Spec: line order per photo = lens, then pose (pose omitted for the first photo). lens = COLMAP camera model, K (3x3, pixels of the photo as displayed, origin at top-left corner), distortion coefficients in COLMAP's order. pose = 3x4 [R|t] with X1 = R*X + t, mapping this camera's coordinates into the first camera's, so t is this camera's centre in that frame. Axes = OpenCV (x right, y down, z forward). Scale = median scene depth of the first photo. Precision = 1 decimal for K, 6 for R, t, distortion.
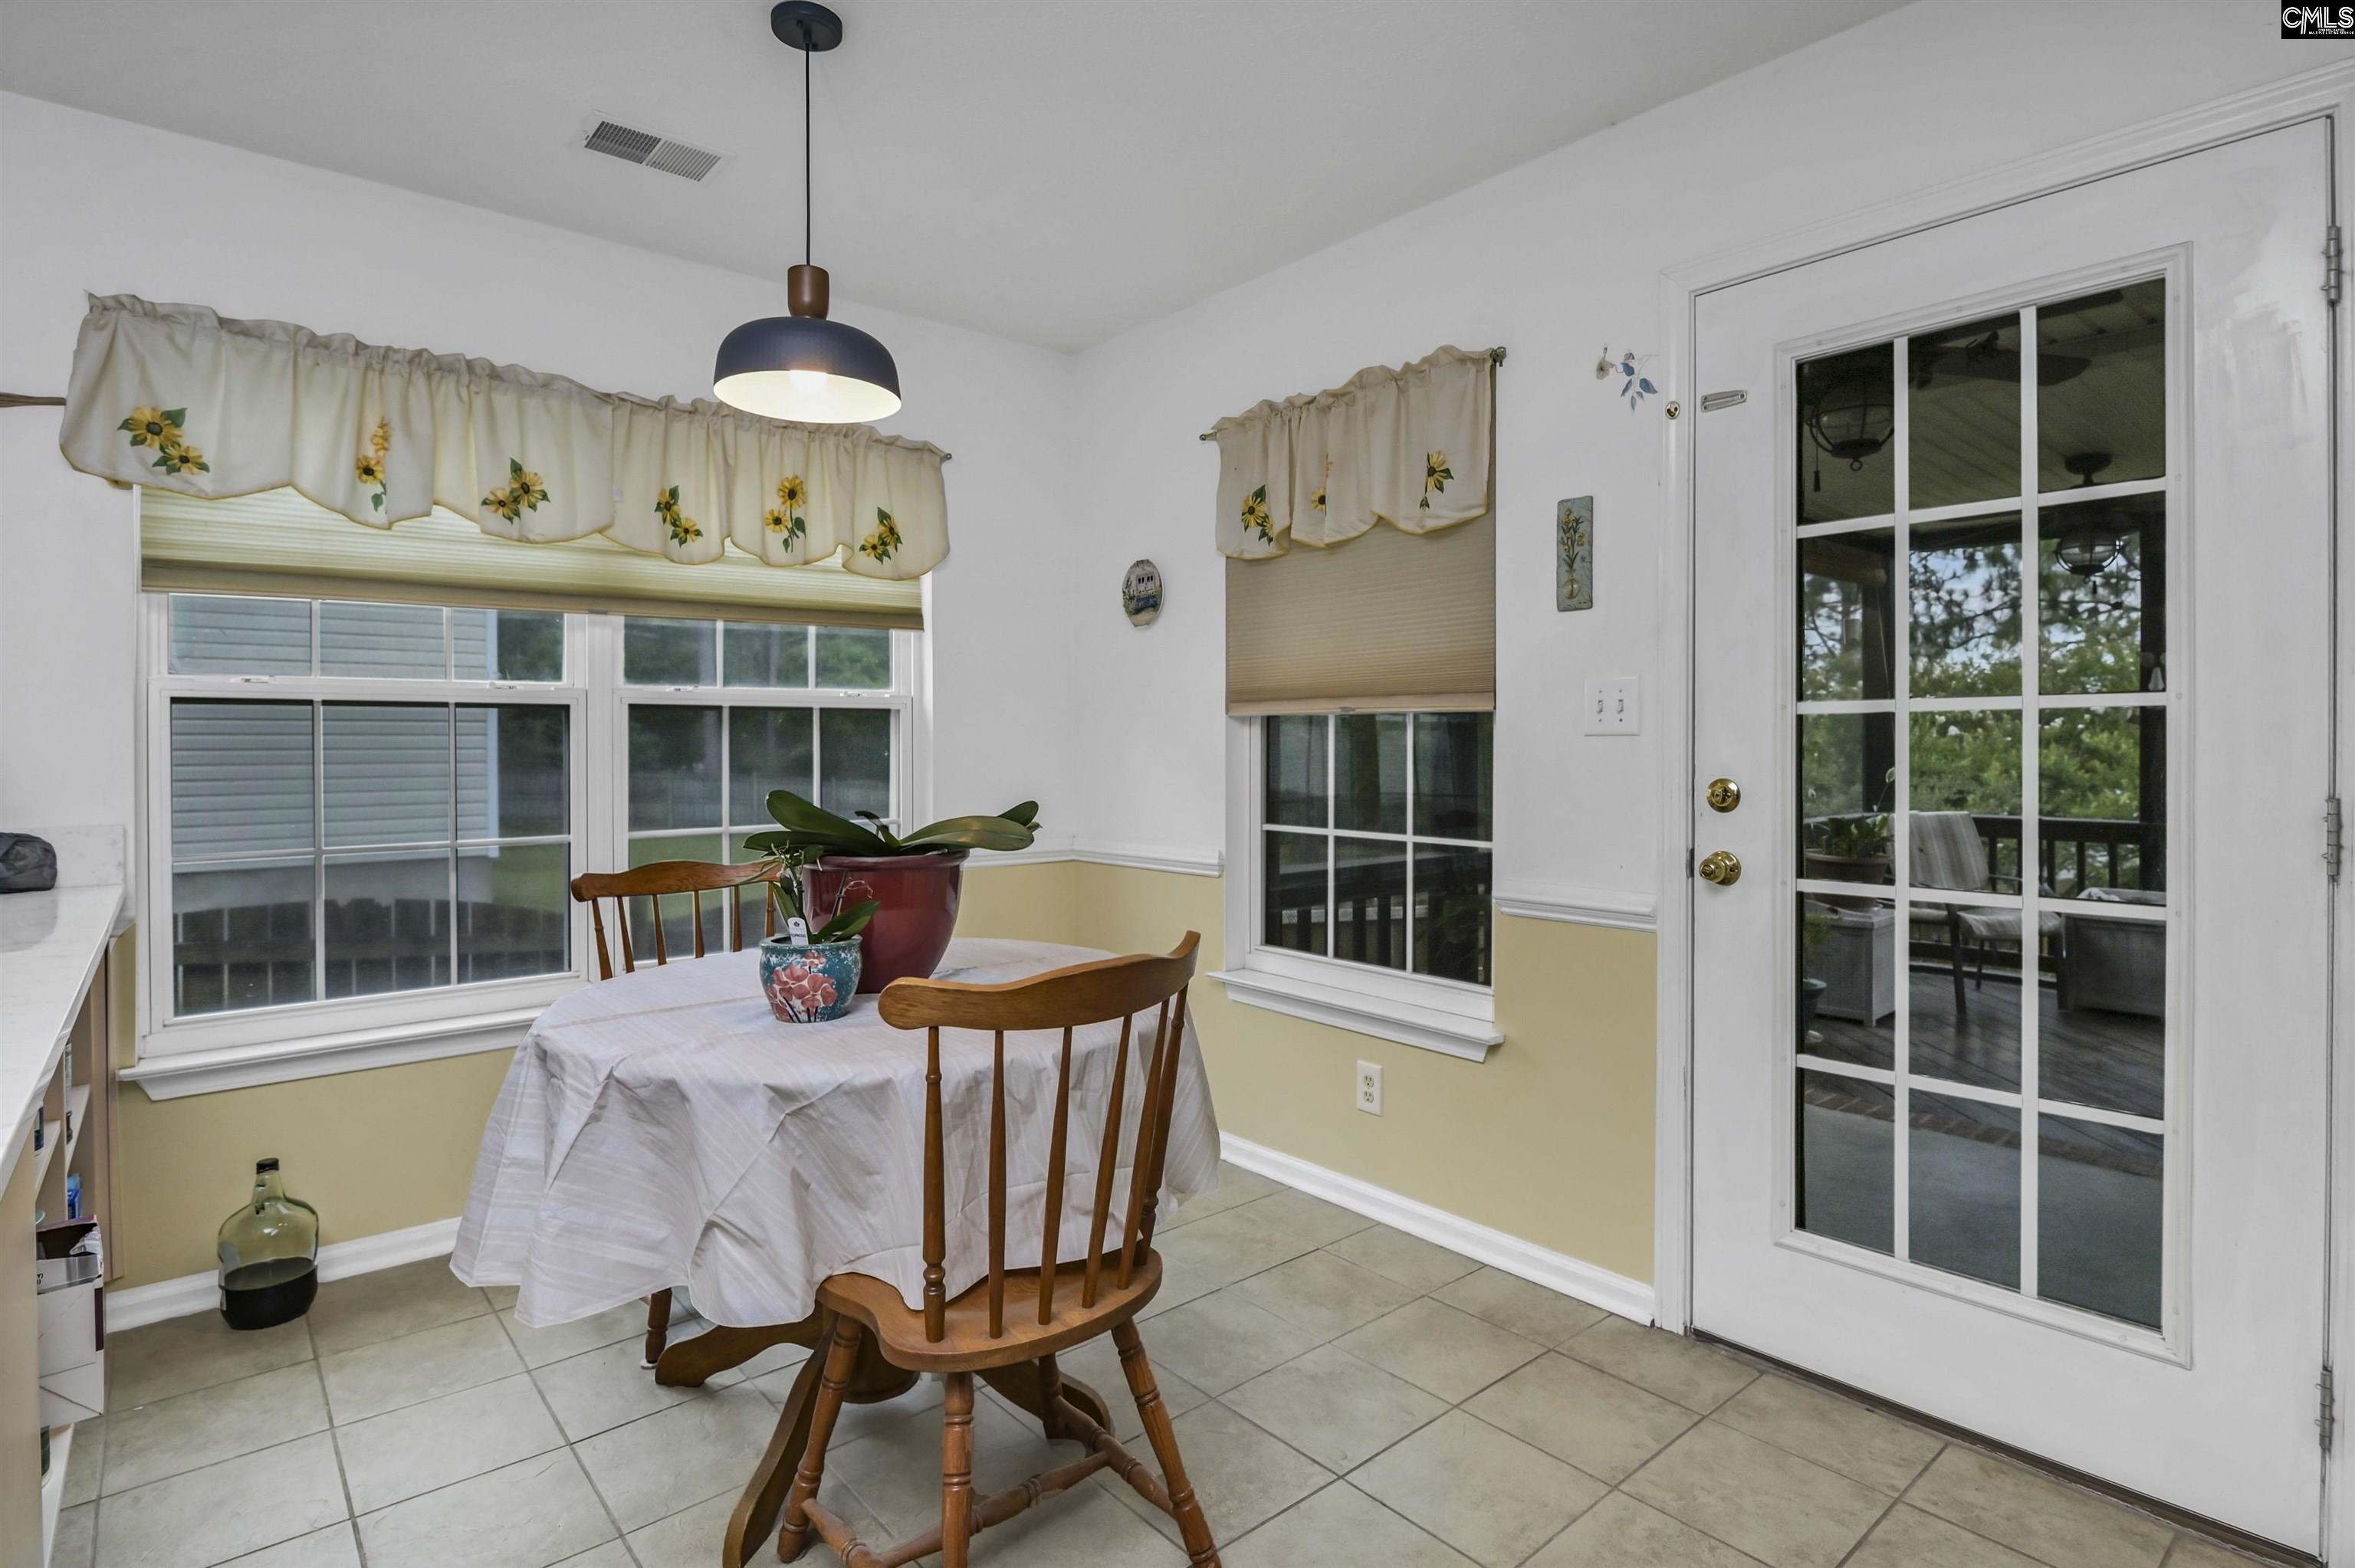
lens RADIAL K [[1199.1, 0, 1177.0], [0, 1199.1, 746.7], [0, 0, 1]] dist [0.002314, -0.007861]
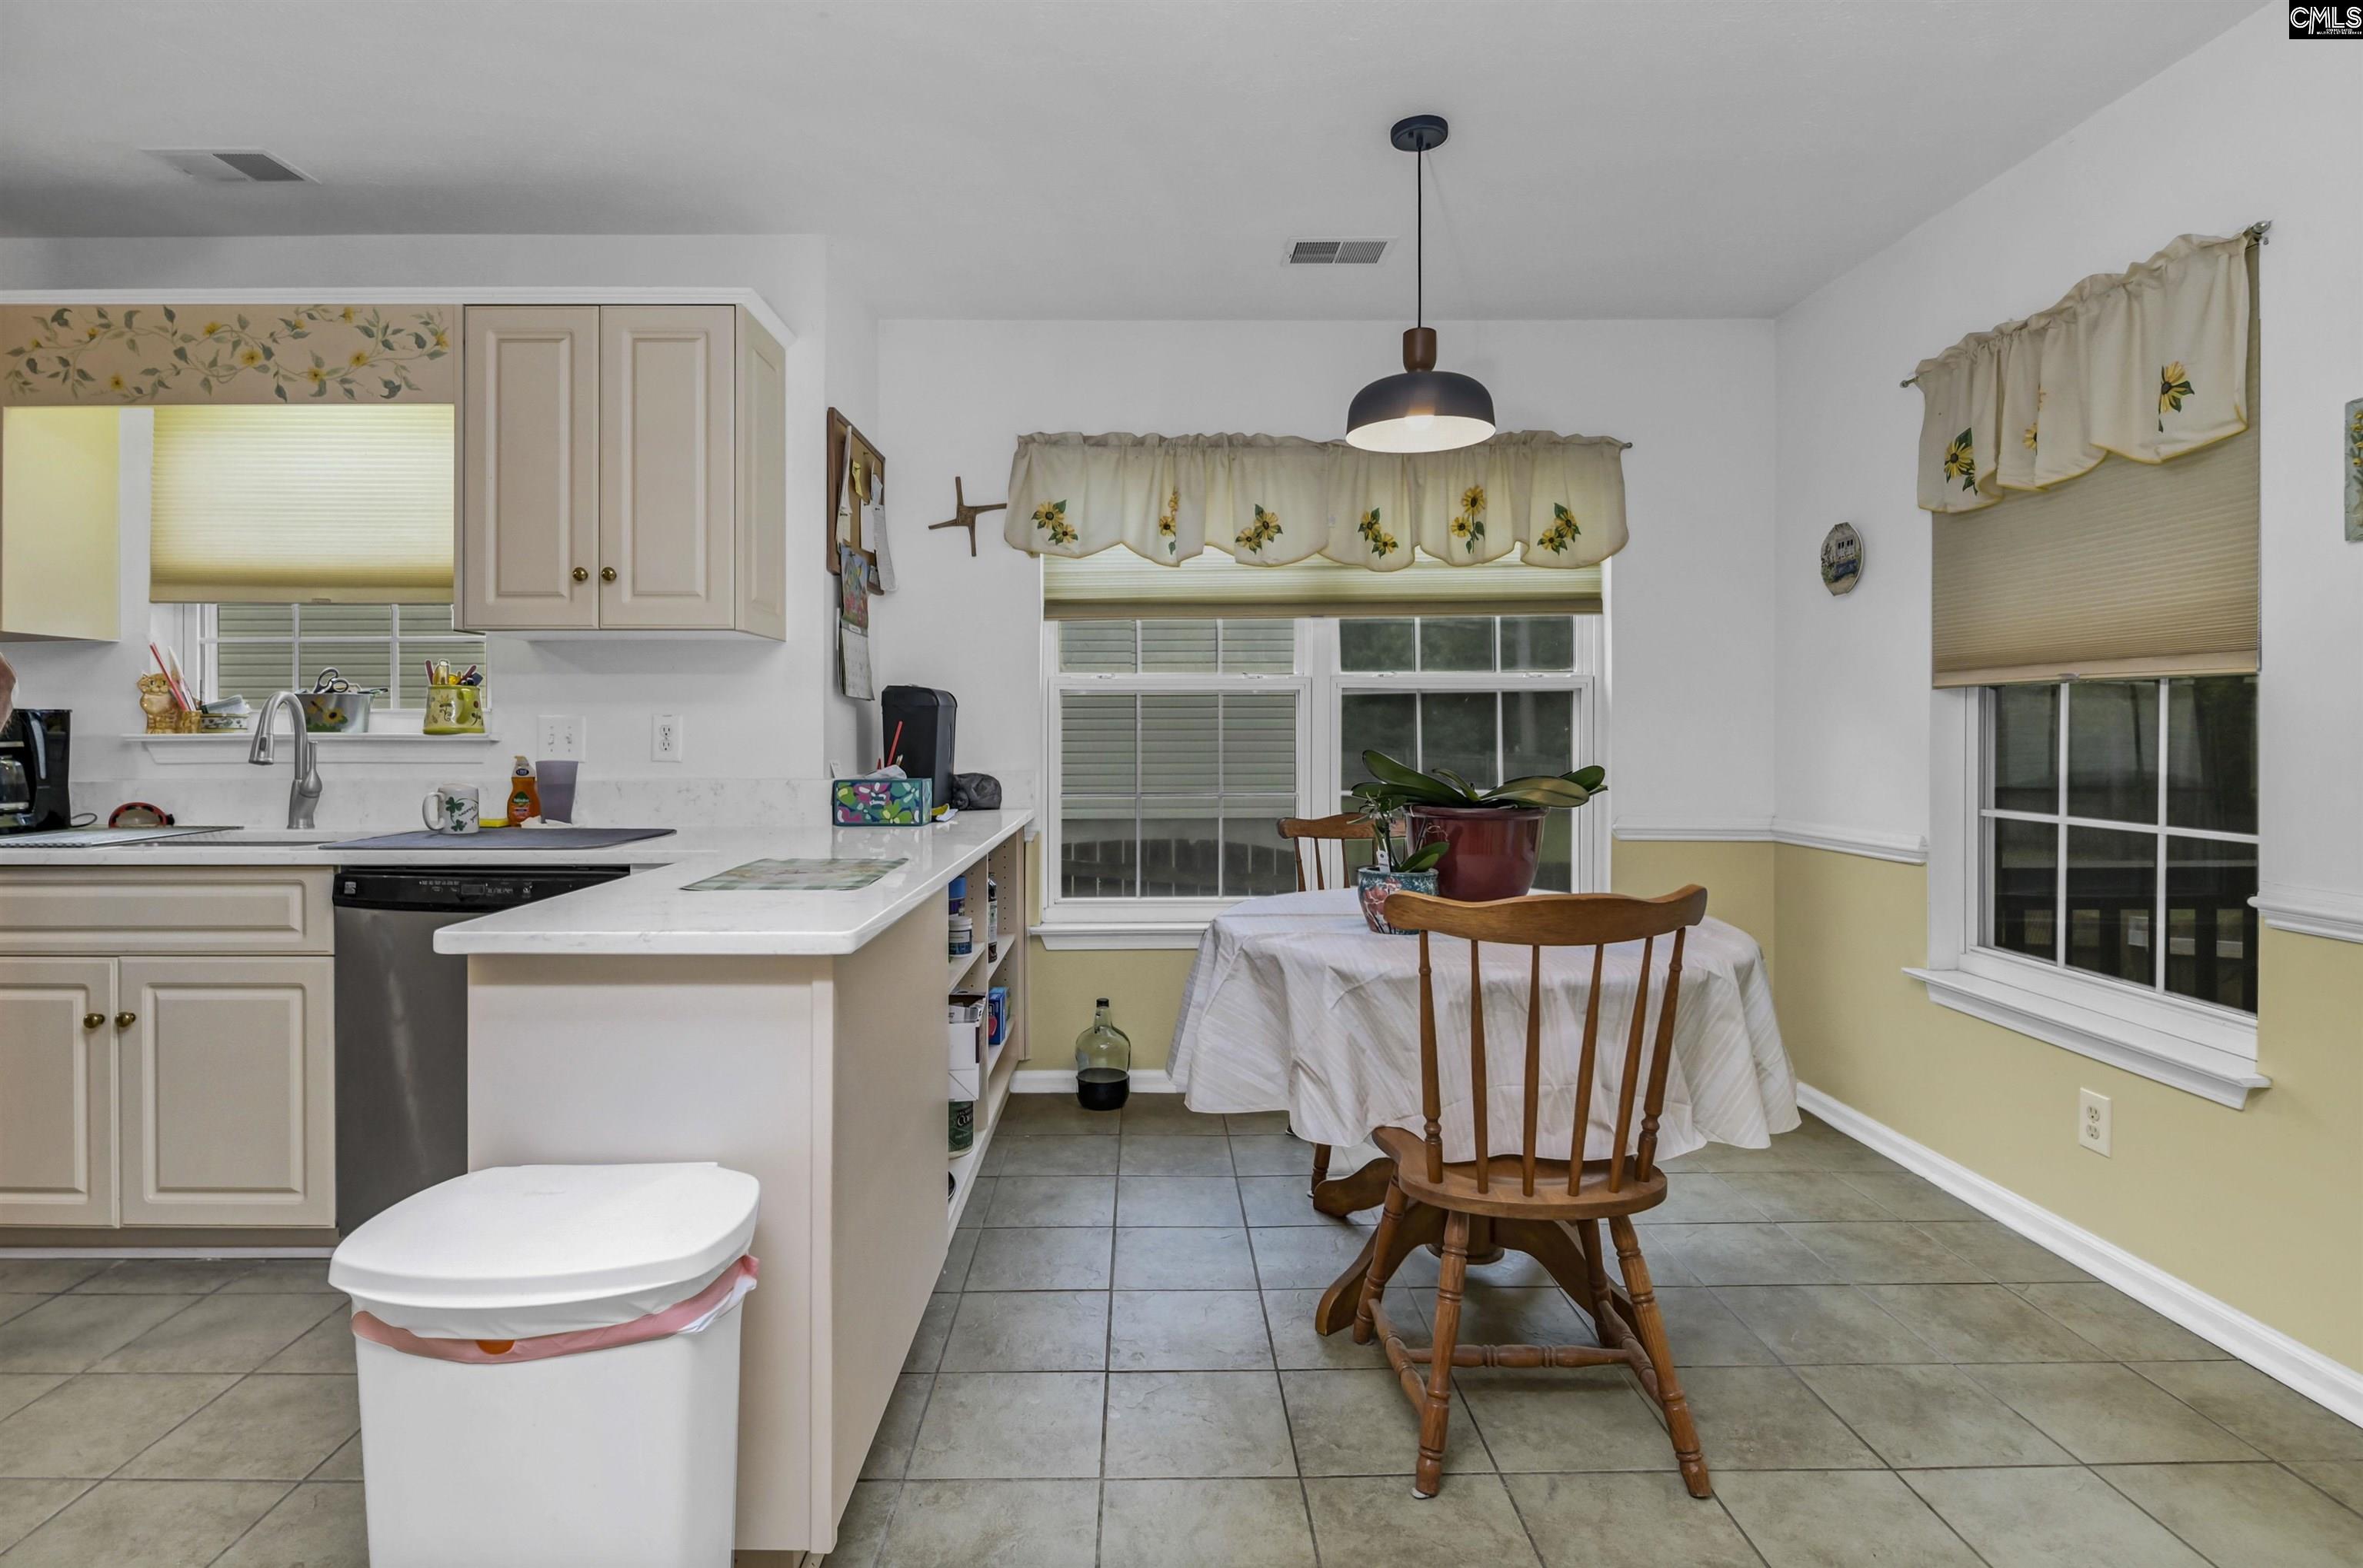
lens RADIAL K [[1208.3, 0, 1134.9], [0, 1208.3, 721.7], [0, 0, 1]] dist [-0.002380, -0.001238]
pose [[0.757332, -0.002579, -0.653025, 0.215314], [-0.003421, 0.999963, -0.007917, 0.011106], [0.653021, 0.008230, 0.757295, -0.097003]]
